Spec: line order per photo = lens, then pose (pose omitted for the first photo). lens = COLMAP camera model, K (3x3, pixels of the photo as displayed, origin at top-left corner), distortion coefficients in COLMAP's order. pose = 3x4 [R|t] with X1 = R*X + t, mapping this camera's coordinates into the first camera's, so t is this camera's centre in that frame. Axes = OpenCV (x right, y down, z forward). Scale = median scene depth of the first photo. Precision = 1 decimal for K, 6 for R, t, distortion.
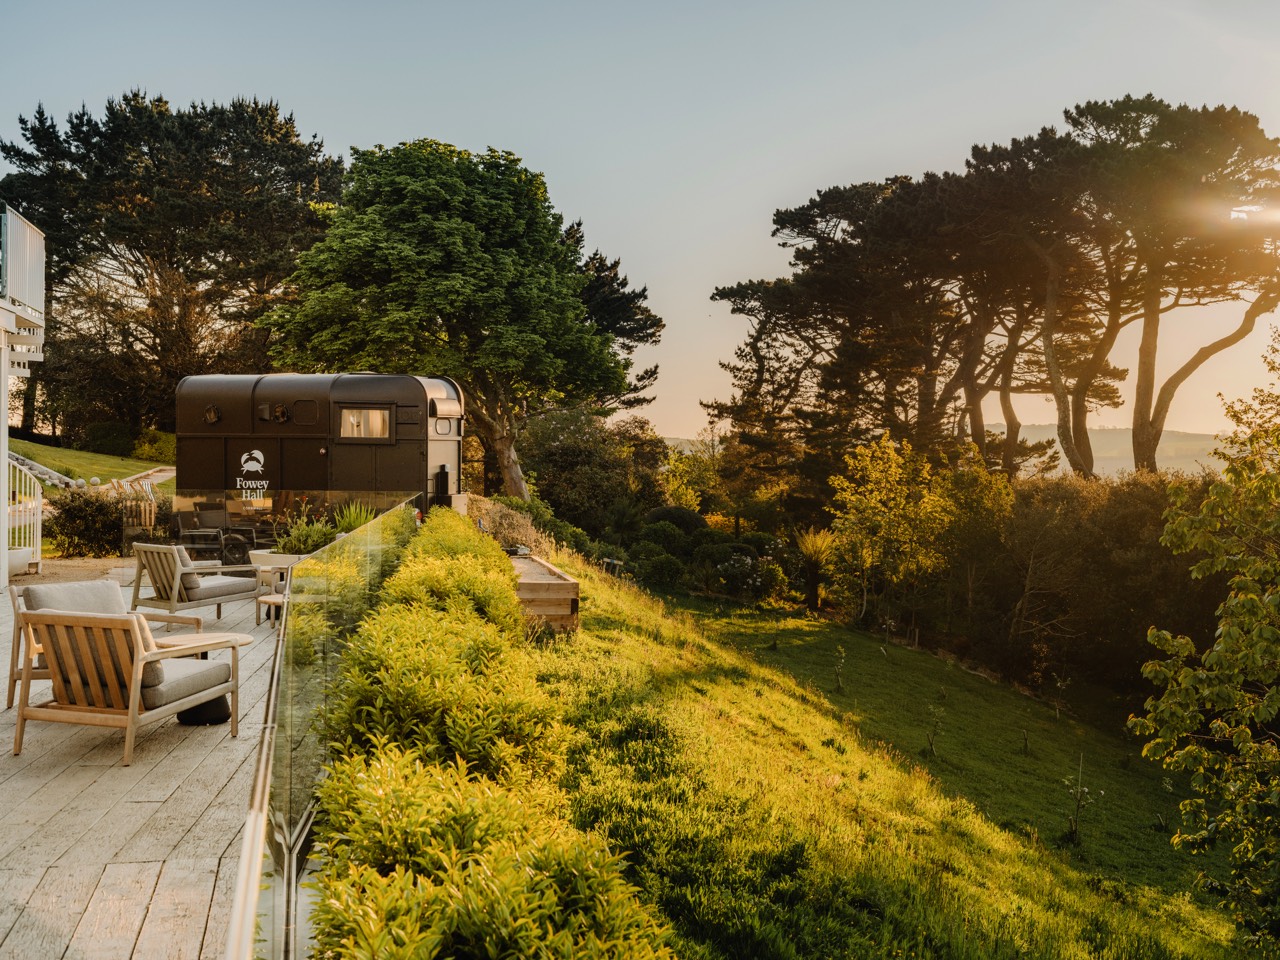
lens RADIAL K [[1428.8, 0, 638.5], [0, 1428.8, 482.3], [0, 0, 1]] dist [0.010861, 0.000000]
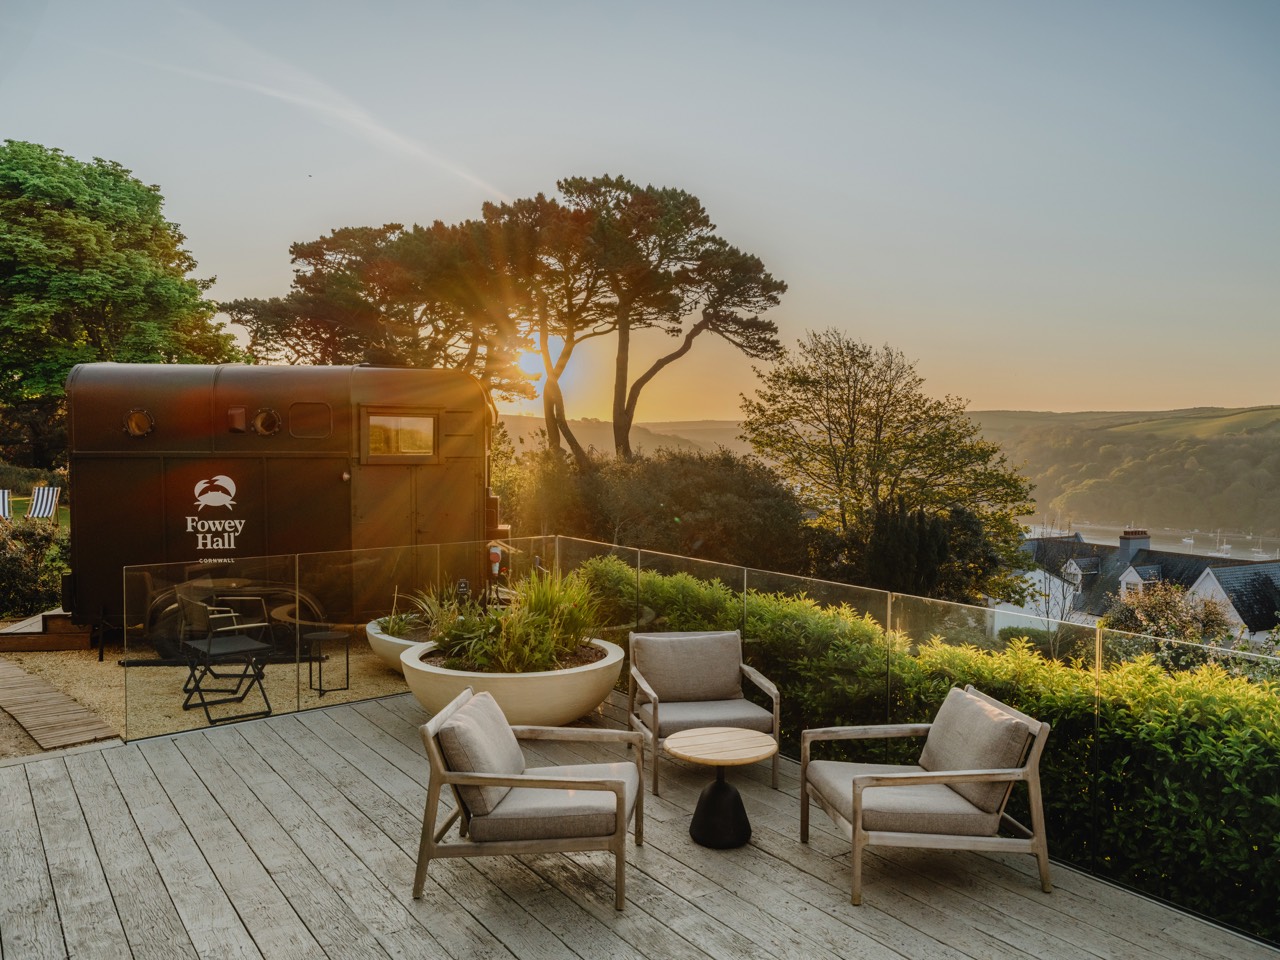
lens RADIAL K [[1012.2, 0, 642.6], [0, 1012.2, 474.0], [0, 0, 1]] dist [-0.011368, 0.015843]
pose [[0.893998, -0.024734, 0.447387, -0.096915], [0.014583, 0.999552, 0.026120, -0.010429], [-0.447833, -0.016827, 0.893959, 0.154288]]
